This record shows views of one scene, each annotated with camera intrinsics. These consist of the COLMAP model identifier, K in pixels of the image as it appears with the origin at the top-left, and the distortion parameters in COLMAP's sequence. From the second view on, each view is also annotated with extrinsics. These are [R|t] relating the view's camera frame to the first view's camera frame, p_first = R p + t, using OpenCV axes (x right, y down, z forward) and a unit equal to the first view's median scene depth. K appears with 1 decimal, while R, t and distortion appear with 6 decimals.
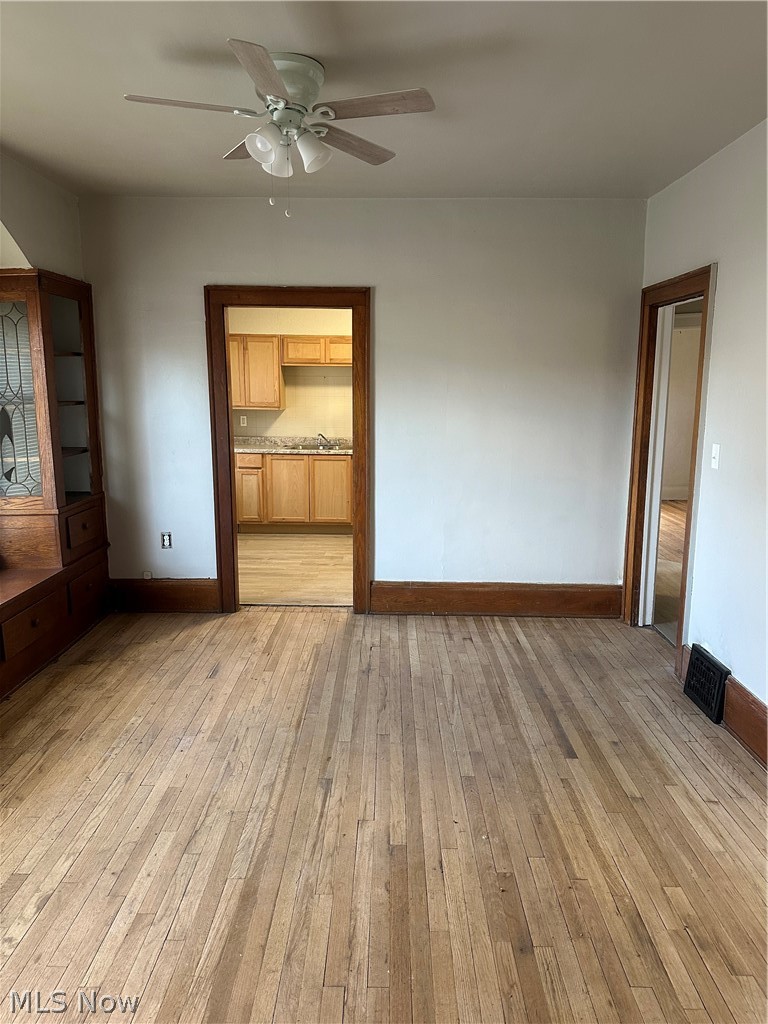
lens RADIAL K [[716.7, 0, 393.6], [0, 716.7, 516.2], [0, 0, 1]] dist [0.044259, -0.056899]
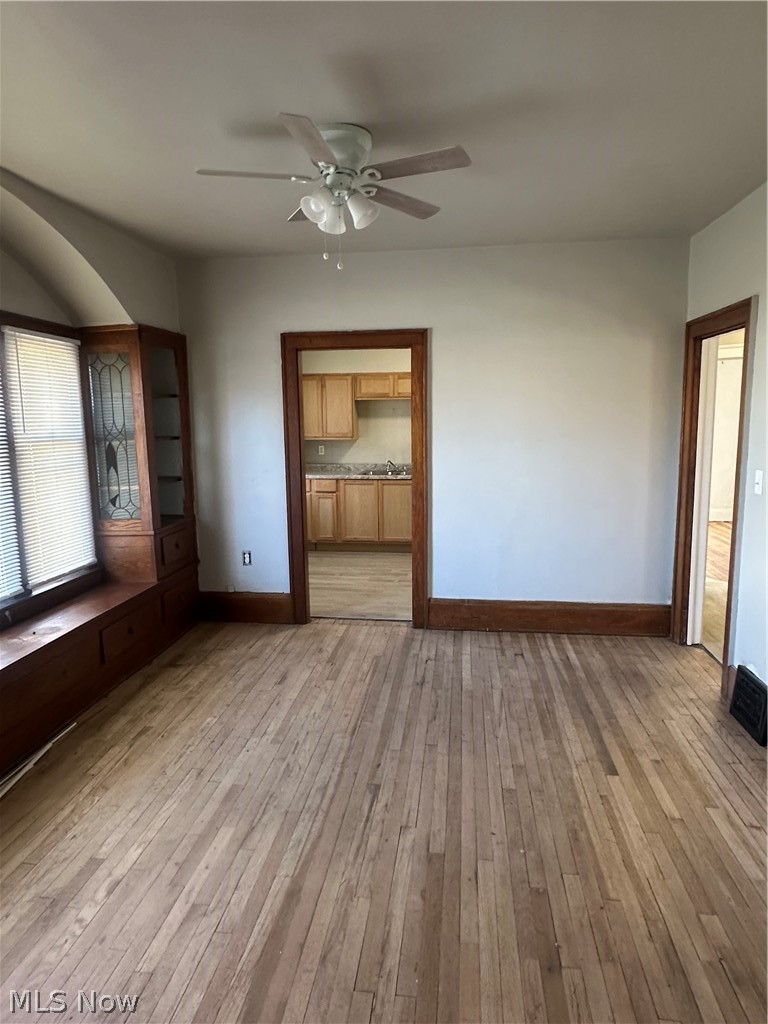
lens RADIAL K [[648.7, 0, 386.8], [0, 648.7, 514.9], [0, 0, 1]] dist [-0.025402, 0.019679]
pose [[0.992339, 0.000437, -0.123541, 0.034415], [-0.003959, 0.999593, -0.028264, -0.008026], [0.123479, 0.028536, 0.991937, 0.029647]]
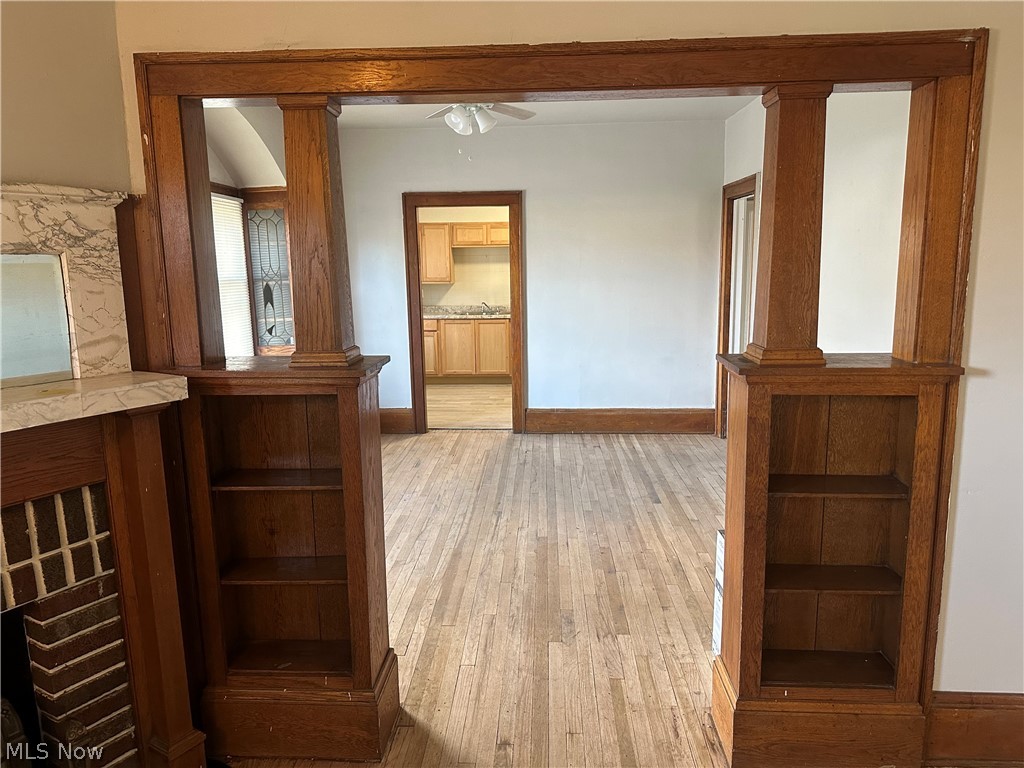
lens RADIAL K [[716.7, 0, 521.3], [0, 716.7, 399.5], [0, 0, 1]] dist [0.044259, -0.056899]
pose [[0.999053, -0.014113, -0.041168, 0.020813], [0.014490, 0.999856, 0.008869, 0.083418], [0.041037, -0.009457, 0.999113, -0.456460]]
